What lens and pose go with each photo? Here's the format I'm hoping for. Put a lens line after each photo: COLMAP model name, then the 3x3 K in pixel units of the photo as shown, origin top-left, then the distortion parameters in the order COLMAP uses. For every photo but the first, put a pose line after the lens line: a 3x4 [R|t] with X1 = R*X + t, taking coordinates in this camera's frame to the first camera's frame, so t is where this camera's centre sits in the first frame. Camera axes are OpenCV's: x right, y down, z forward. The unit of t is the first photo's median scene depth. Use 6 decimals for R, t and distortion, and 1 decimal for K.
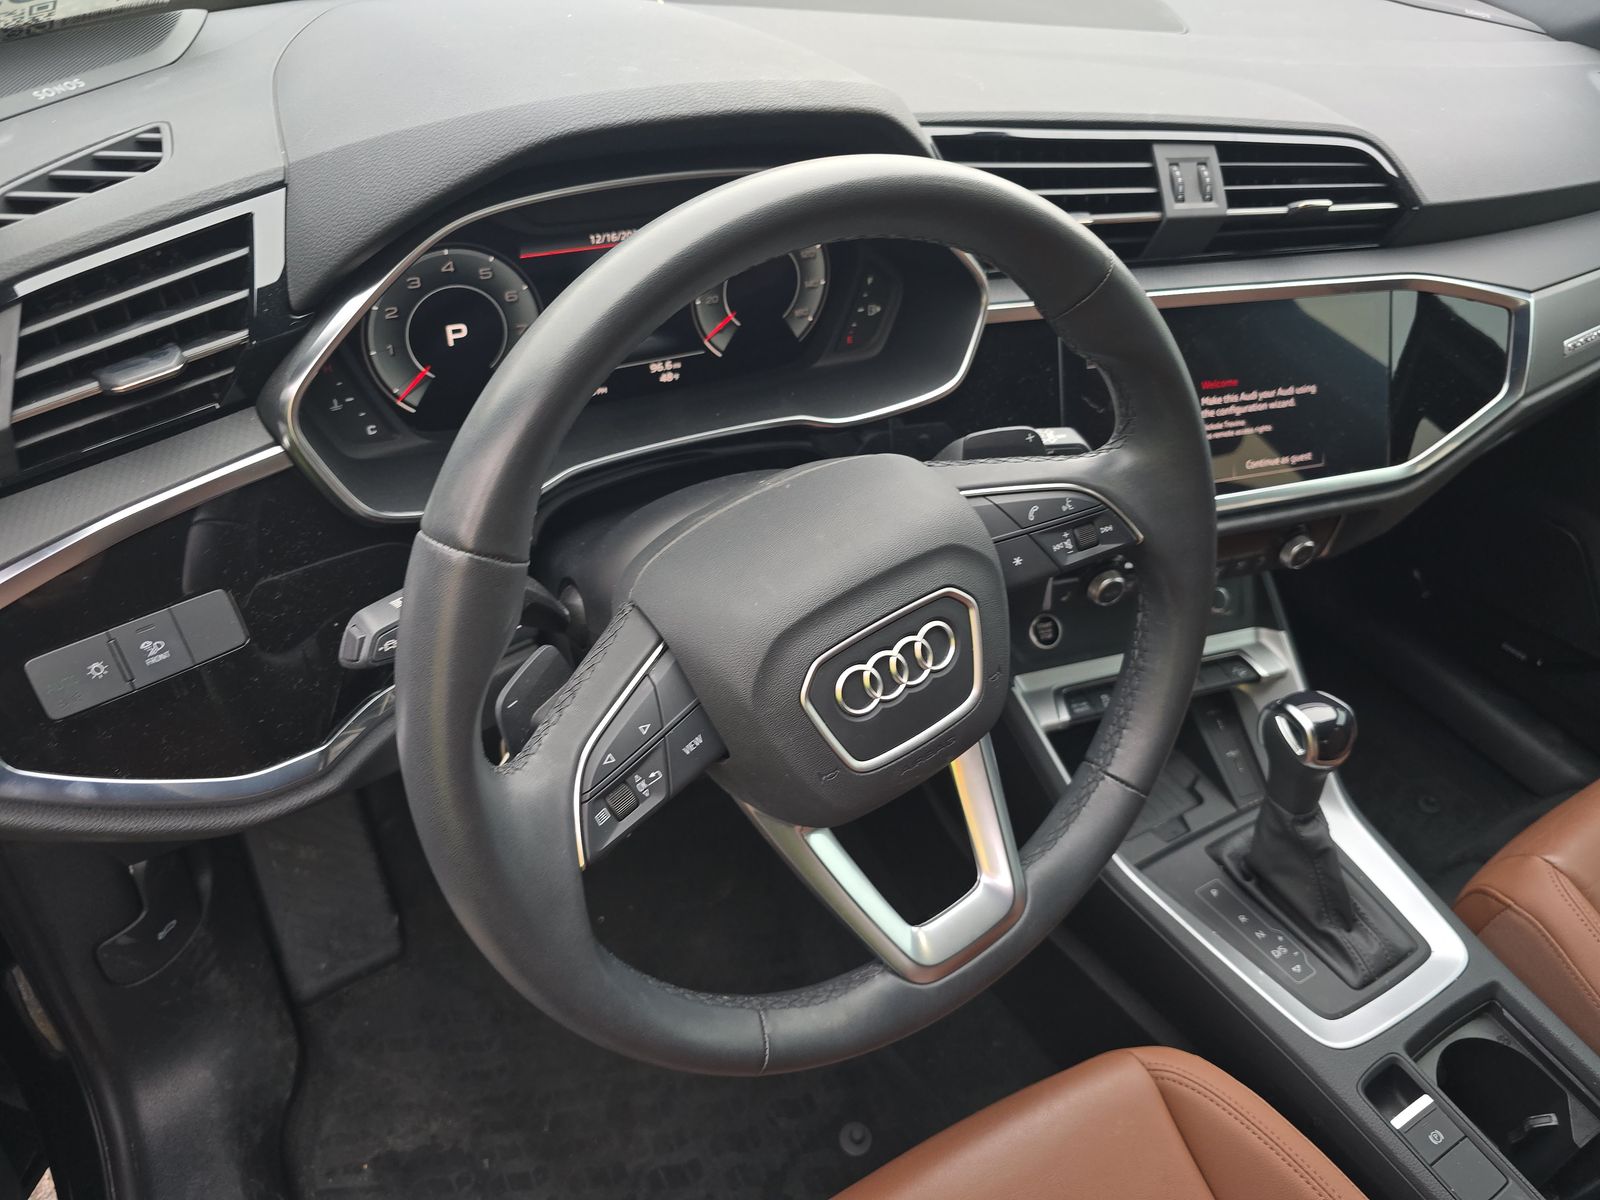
lens RADIAL K [[1056.9, 0, 800.0], [0, 1056.9, 600.0], [0, 0, 1]] dist [-0.002093, -0.019912]
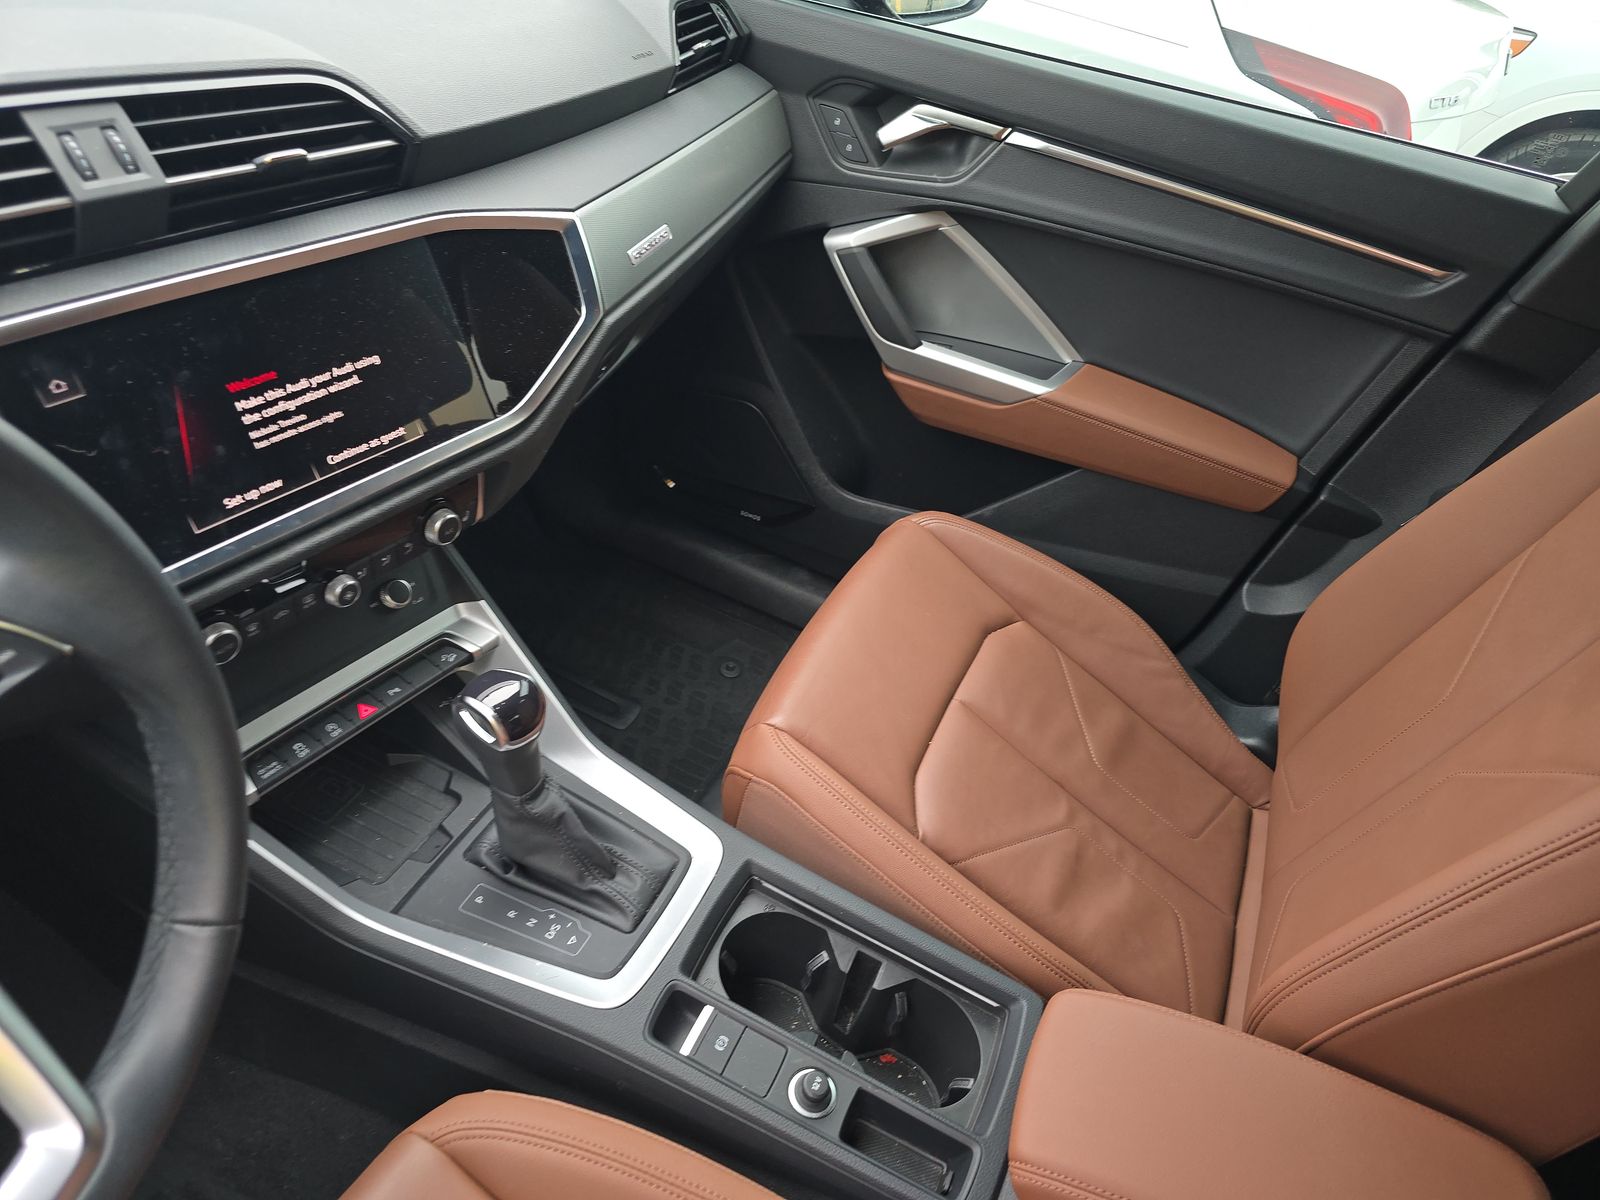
lens RADIAL K [[1054.9, 0, 800.0], [0, 1054.9, 600.0], [0, 0, 1]] dist [0.023539, -0.035260]
pose [[0.803596, -0.332049, 0.493940, 0.266898], [0.296810, 0.942924, 0.150994, -0.035216], [-0.515885, 0.025268, 0.856285, 0.041526]]
